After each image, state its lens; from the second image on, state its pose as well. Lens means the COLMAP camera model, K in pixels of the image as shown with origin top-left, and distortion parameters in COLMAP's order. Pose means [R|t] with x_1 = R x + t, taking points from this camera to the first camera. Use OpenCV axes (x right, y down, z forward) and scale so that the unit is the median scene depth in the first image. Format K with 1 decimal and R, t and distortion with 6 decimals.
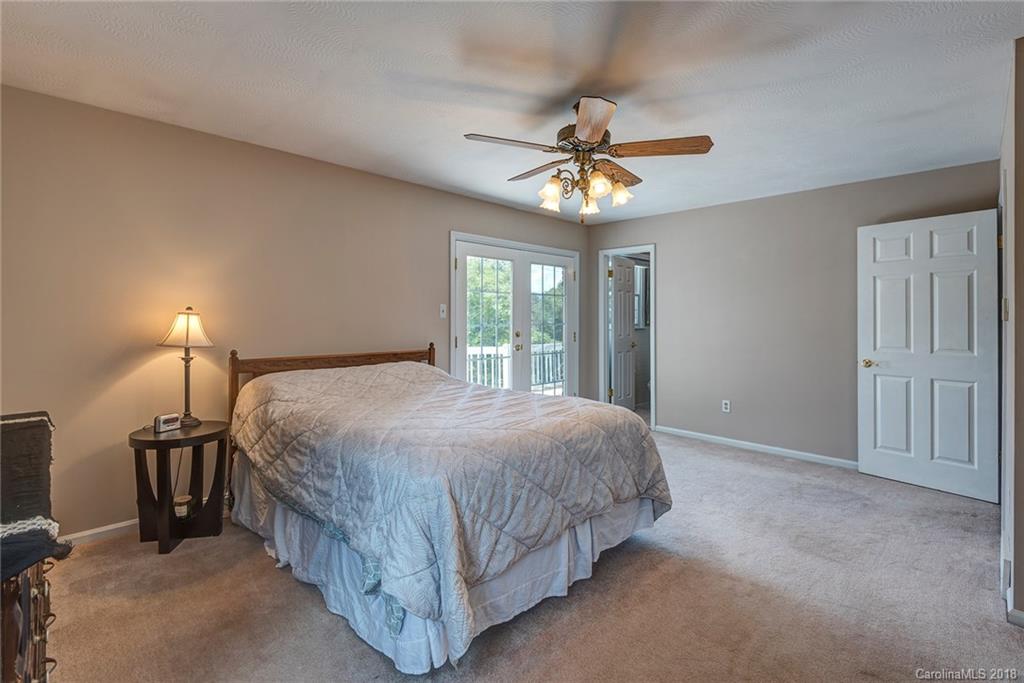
lens RADIAL K [[469.3, 0, 513.2], [0, 469.3, 311.6], [0, 0, 1]] dist [-0.000012, -0.000797]
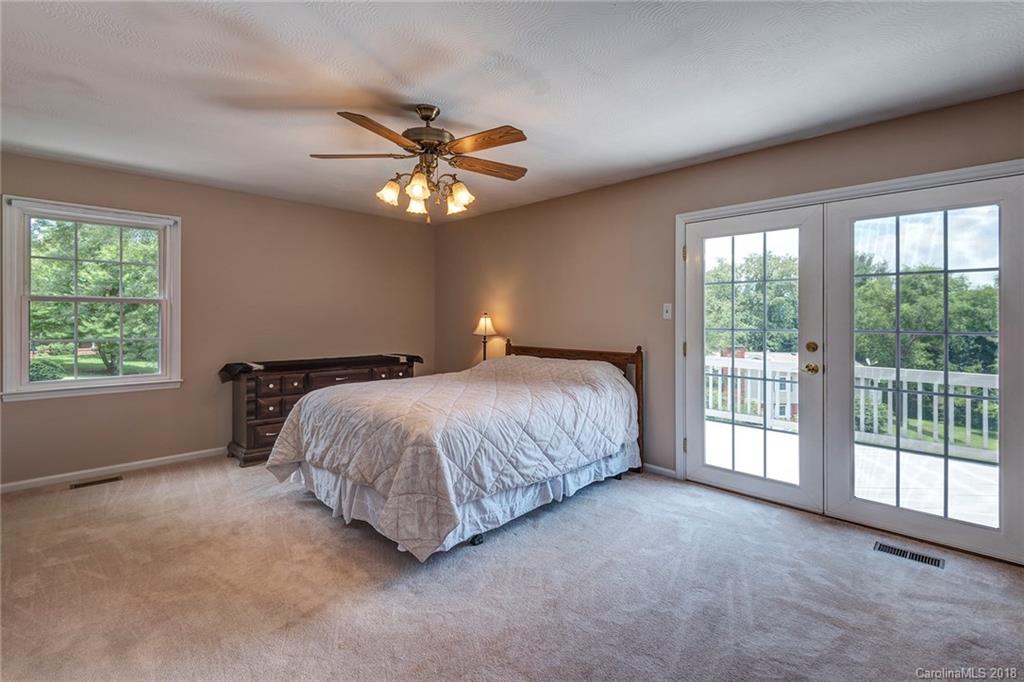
lens RADIAL K [[469.3, 0, 513.2], [0, 469.3, 311.1], [0, 0, 1]] dist [-0.000012, -0.000797]
pose [[-0.011929, -0.020532, -0.999718, 0.679571], [0.011611, 0.999719, -0.020670, 0.012820], [0.999861, -0.011854, -0.011687, 0.691198]]
